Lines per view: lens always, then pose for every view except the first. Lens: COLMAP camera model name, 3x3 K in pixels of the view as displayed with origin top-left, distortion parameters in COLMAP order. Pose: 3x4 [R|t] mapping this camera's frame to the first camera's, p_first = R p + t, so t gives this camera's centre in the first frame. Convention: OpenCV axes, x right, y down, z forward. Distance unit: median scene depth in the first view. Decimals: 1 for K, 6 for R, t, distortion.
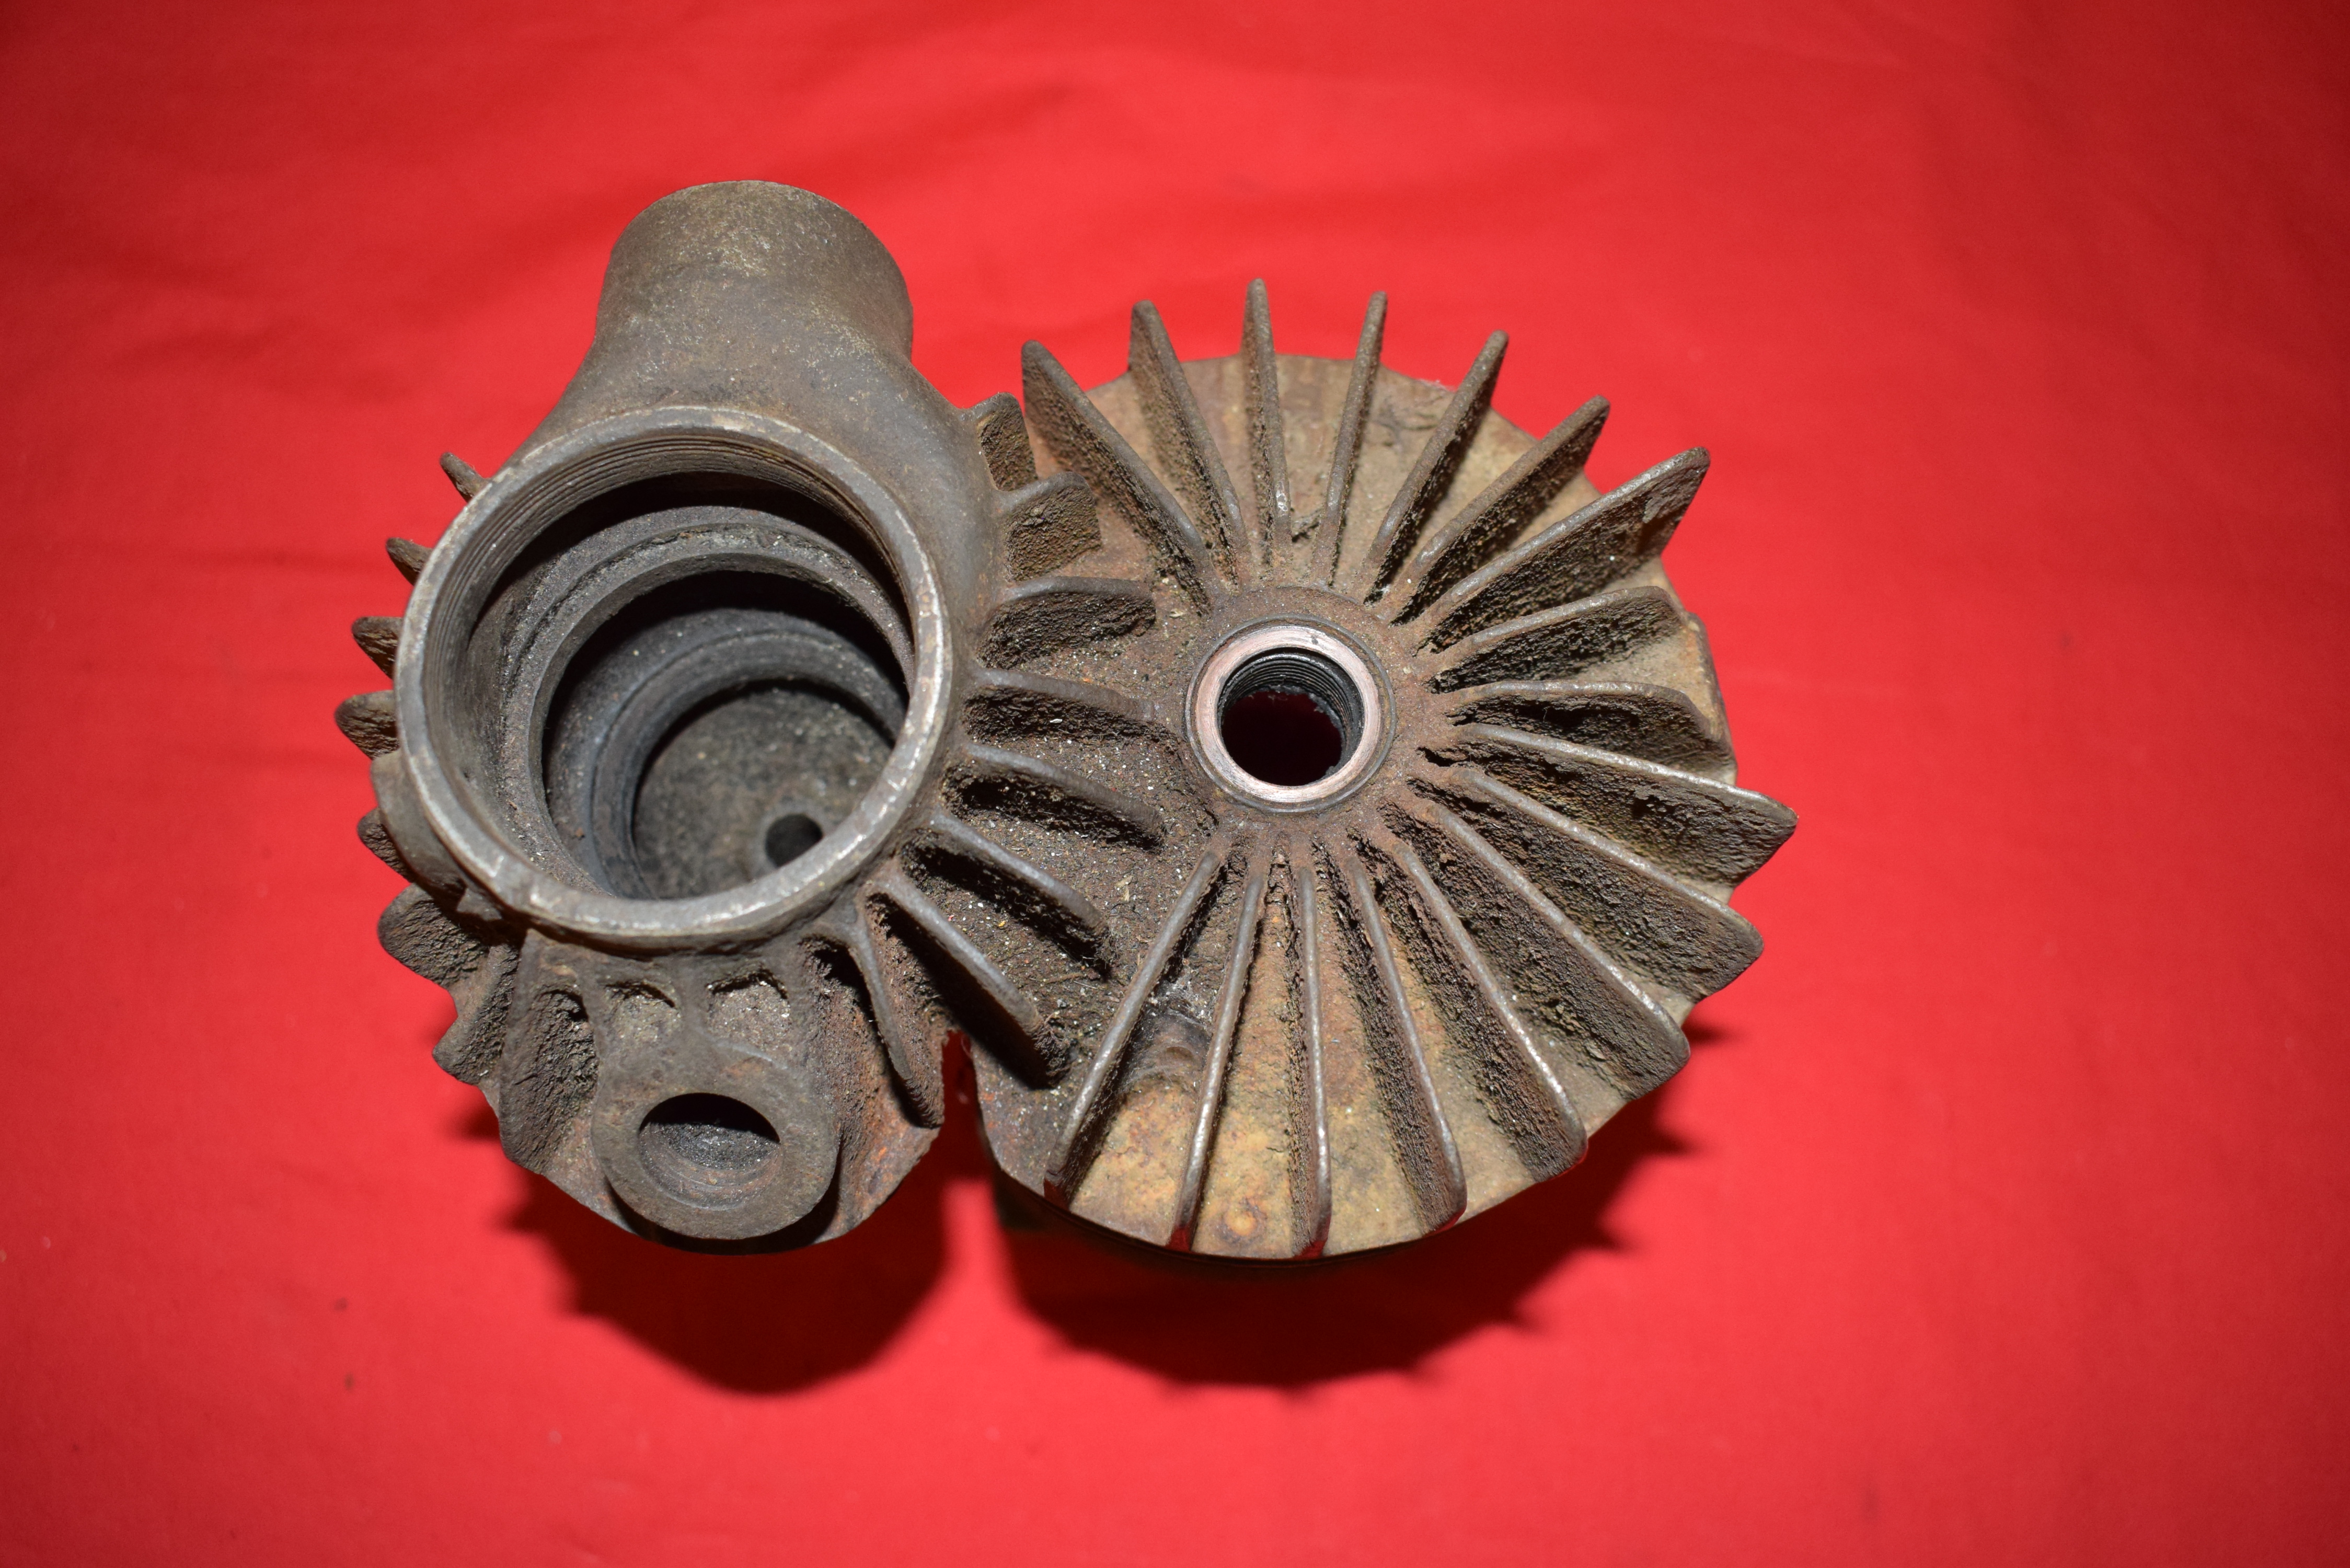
lens RADIAL K [[2153.3, 0, 1188.5], [0, 2153.3, 784.0], [0, 0, 1]] dist [-0.126323, 0.000000]
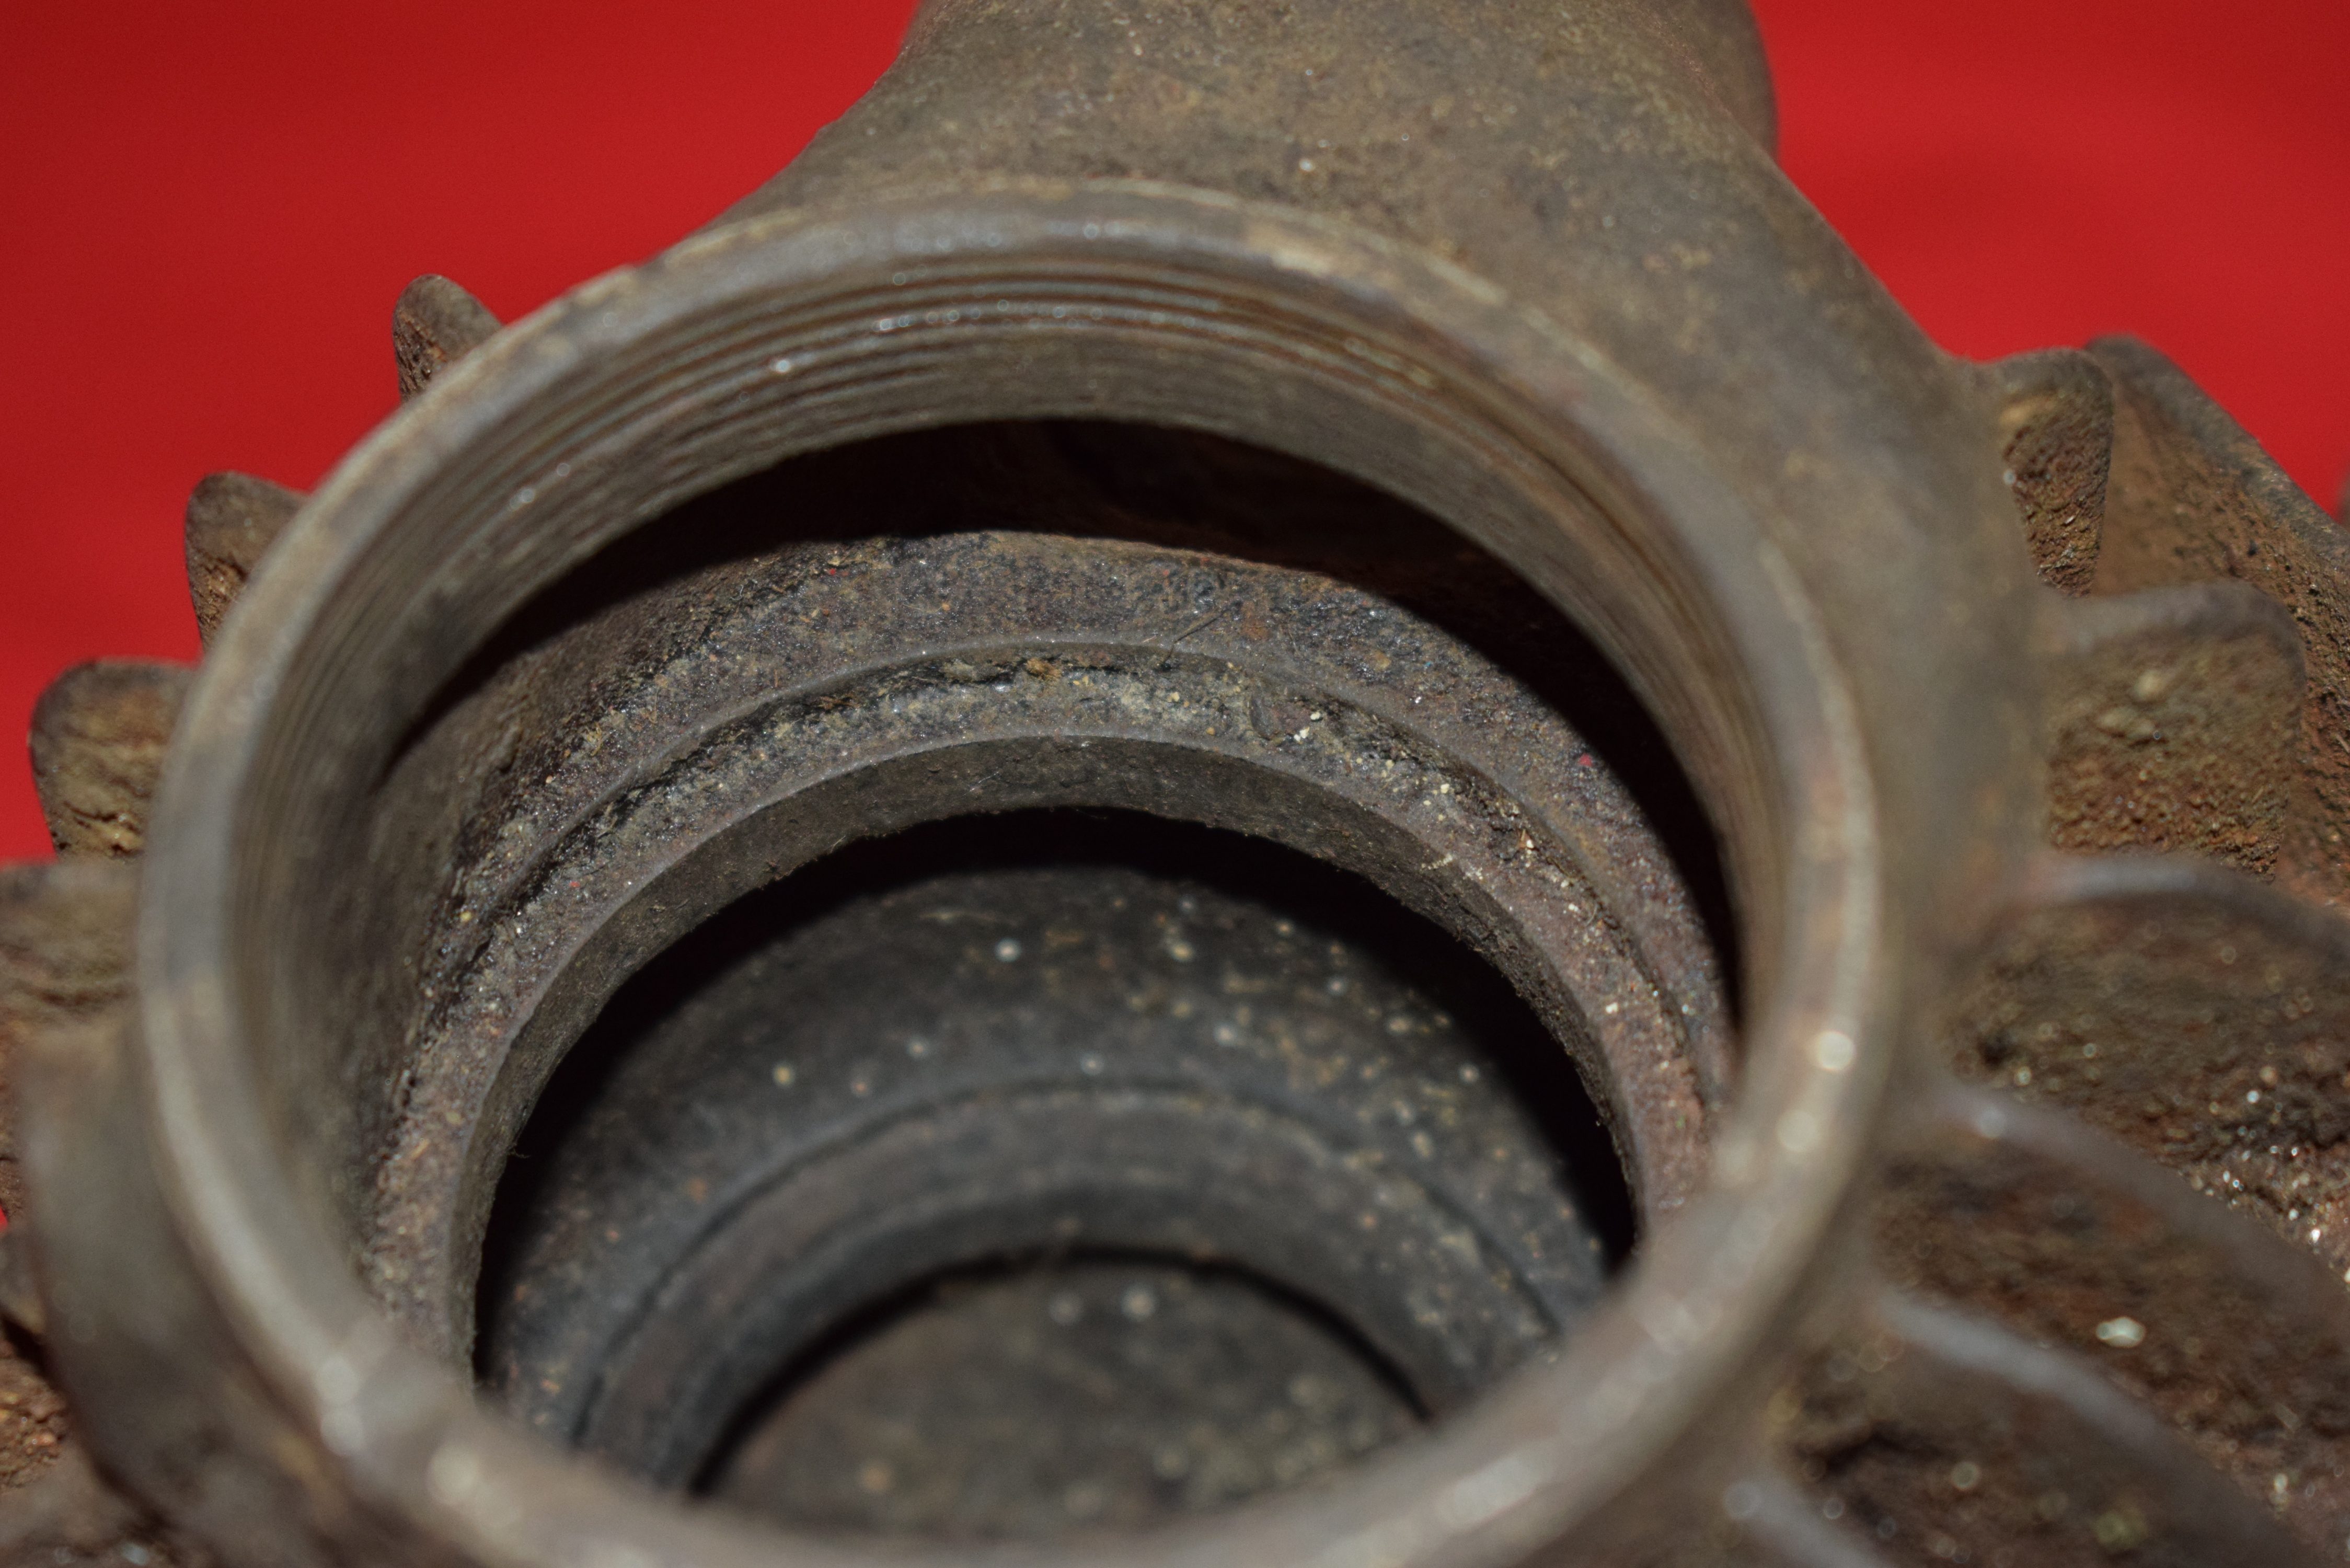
lens RADIAL K [[5253.9, 0, 1161.2], [0, 5253.9, 775.3], [0, 0, 1]] dist [0.077155, 0.000000]
pose [[0.981186, 0.138917, -0.134073, -0.104814], [-0.174407, 0.935609, -0.306950, 0.152816], [0.082799, 0.324559, 0.942235, 0.226812]]
